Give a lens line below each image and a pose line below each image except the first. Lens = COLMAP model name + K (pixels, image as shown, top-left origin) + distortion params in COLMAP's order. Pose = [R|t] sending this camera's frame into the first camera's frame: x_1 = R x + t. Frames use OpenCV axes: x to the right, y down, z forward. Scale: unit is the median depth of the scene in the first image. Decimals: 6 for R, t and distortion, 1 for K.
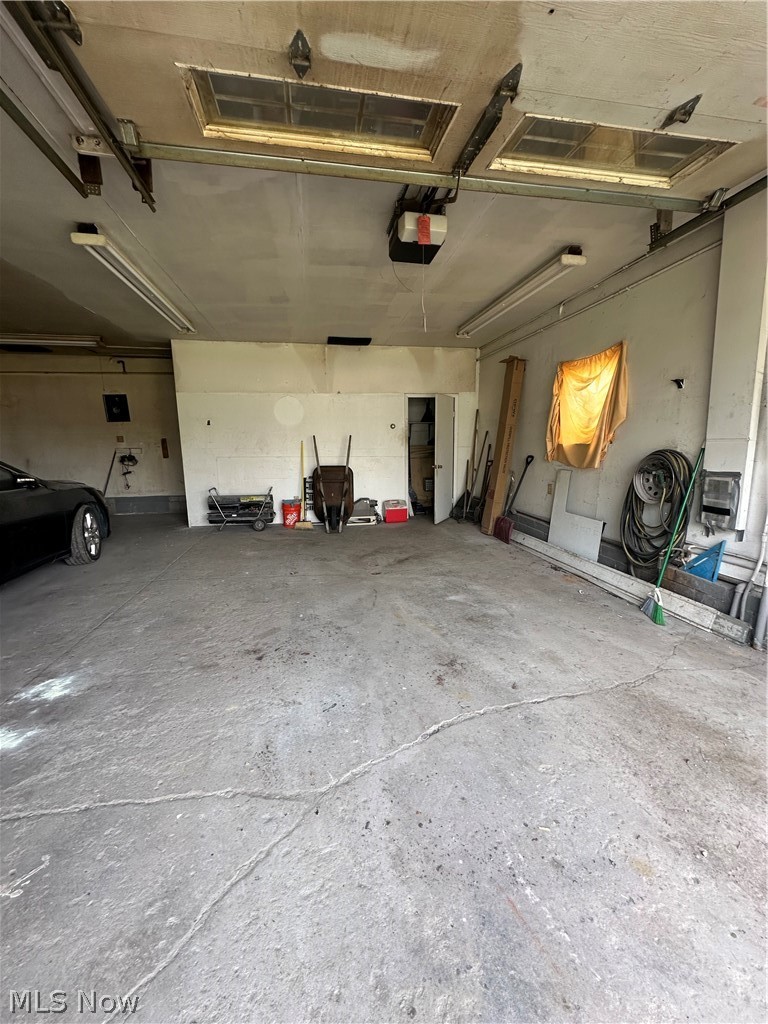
lens RADIAL K [[407.6, 0, 382.8], [0, 407.6, 512.0], [0, 0, 1]] dist [-0.005458, 0.001211]
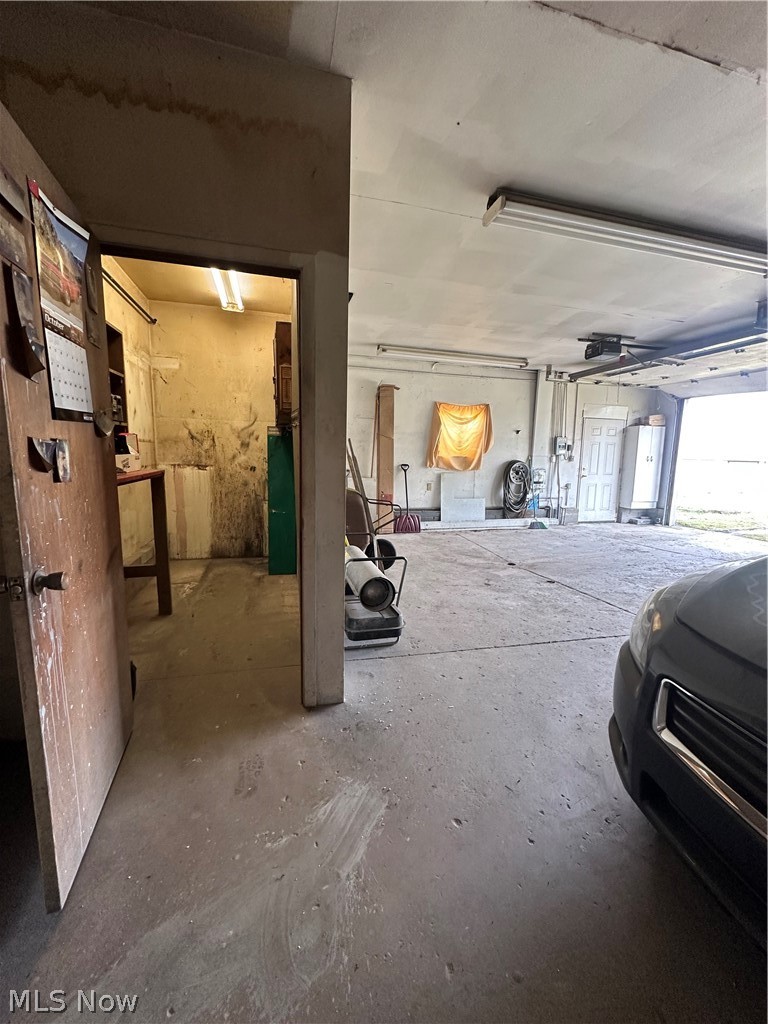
lens RADIAL K [[407.6, 0, 379.7], [0, 407.6, 510.7], [0, 0, 1]] dist [-0.005458, 0.001211]
pose [[-0.078792, -0.135213, 0.987679, -1.337942], [0.139590, 0.979501, 0.145229, -0.271086], [-0.987070, 0.149313, -0.058302, 1.666478]]
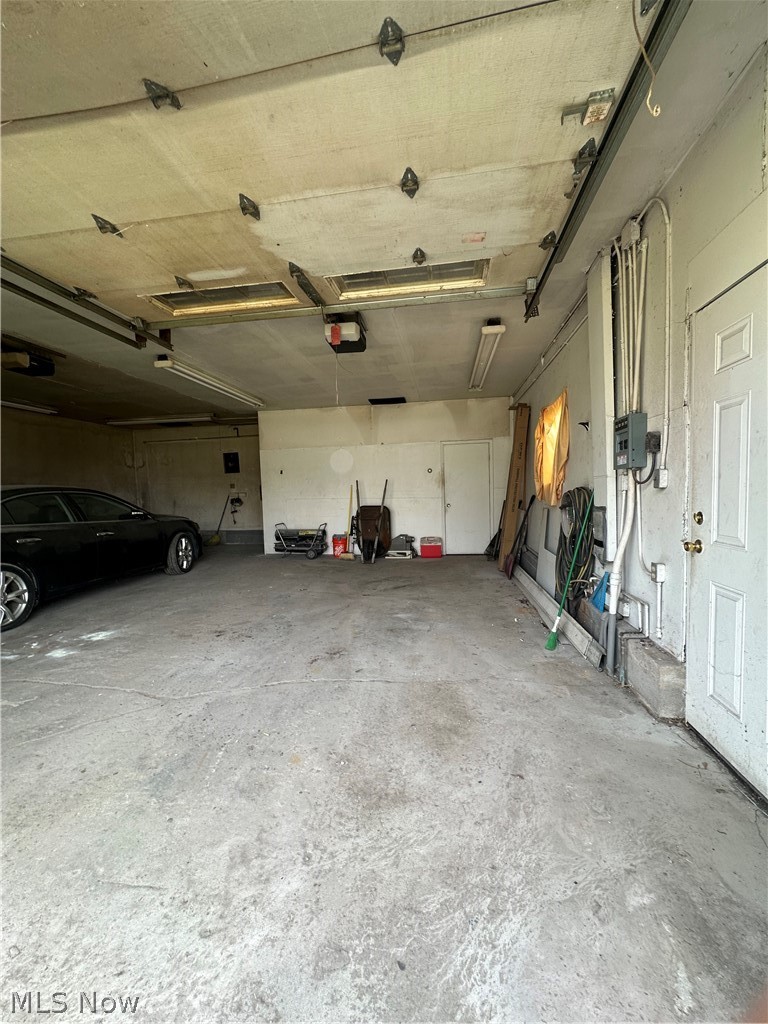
lens RADIAL K [[407.6, 0, 384.3], [0, 407.6, 513.2], [0, 0, 1]] dist [-0.005458, 0.001211]
pose [[0.946920, 0.005784, -0.321416, 0.478489], [-0.039278, 0.994428, -0.097822, 0.033816], [0.319059, 0.105255, 0.941872, -0.138601]]
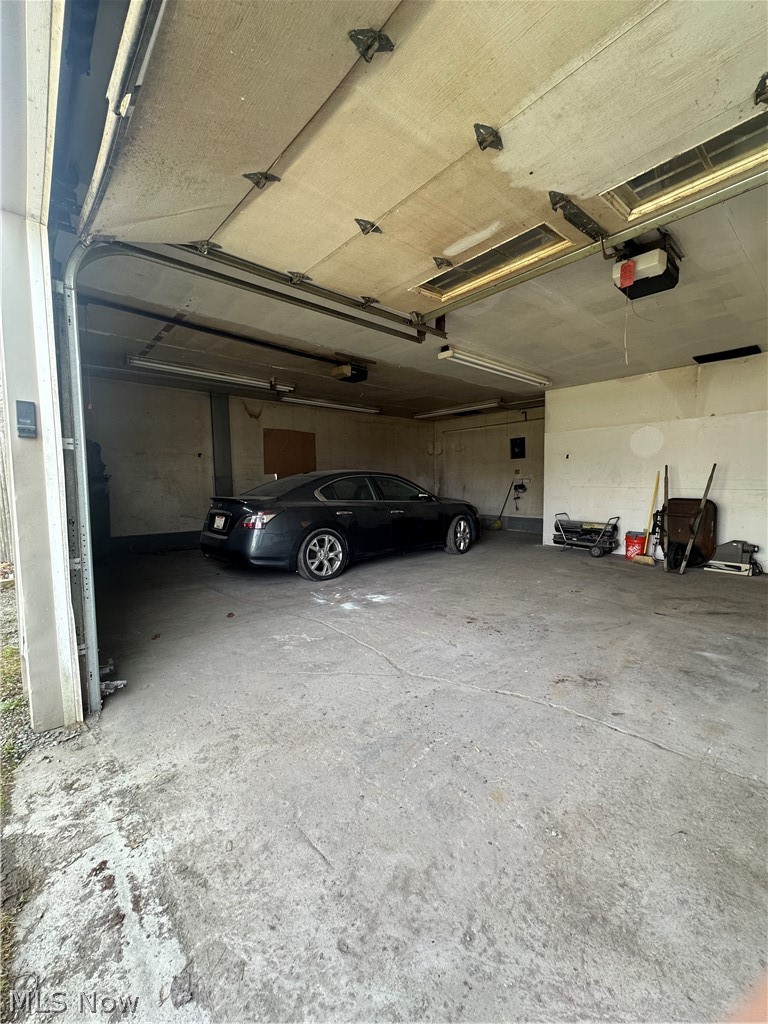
lens RADIAL K [[407.6, 0, 384.9], [0, 407.6, 513.0], [0, 0, 1]] dist [-0.005458, 0.001211]
pose [[0.517823, 0.073492, -0.852325, 0.490985], [-0.140762, 0.990043, -0.000151, 0.017686], [0.843828, 0.120053, 0.523012, -0.021572]]
